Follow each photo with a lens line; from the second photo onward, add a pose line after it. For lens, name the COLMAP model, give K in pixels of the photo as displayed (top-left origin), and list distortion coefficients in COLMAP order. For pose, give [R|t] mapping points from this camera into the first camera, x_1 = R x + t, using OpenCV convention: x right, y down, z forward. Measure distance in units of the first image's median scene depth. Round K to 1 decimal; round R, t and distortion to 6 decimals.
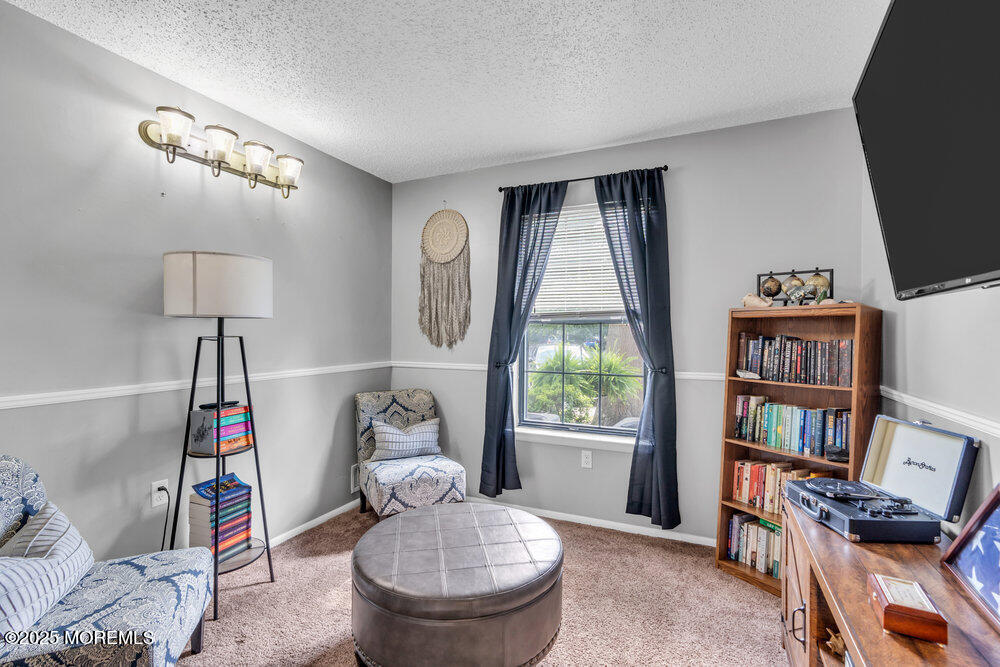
lens RADIAL K [[455.7, 0, 499.1], [0, 455.7, 332.6], [0, 0, 1]] dist [-0.008558, 0.002372]
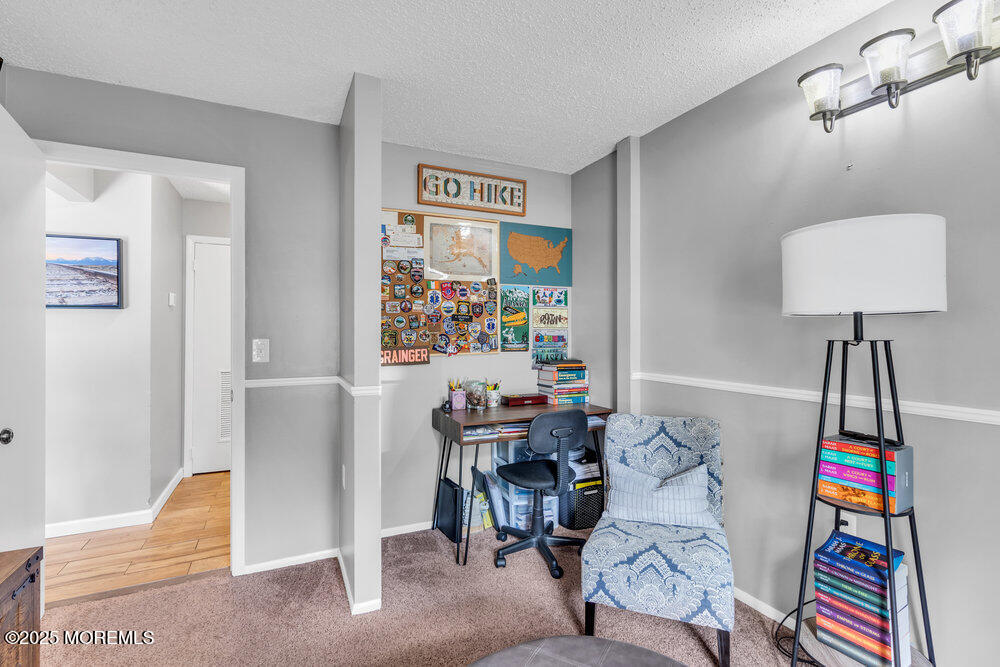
lens RADIAL K [[455.7, 0, 500.3], [0, 455.7, 333.5], [0, 0, 1]] dist [-0.008558, 0.002372]
pose [[-0.624127, -0.011126, -0.781243, 0.297662], [-0.017092, 0.999854, -0.000586, 0.008778], [0.781136, 0.012987, -0.624226, 1.026532]]
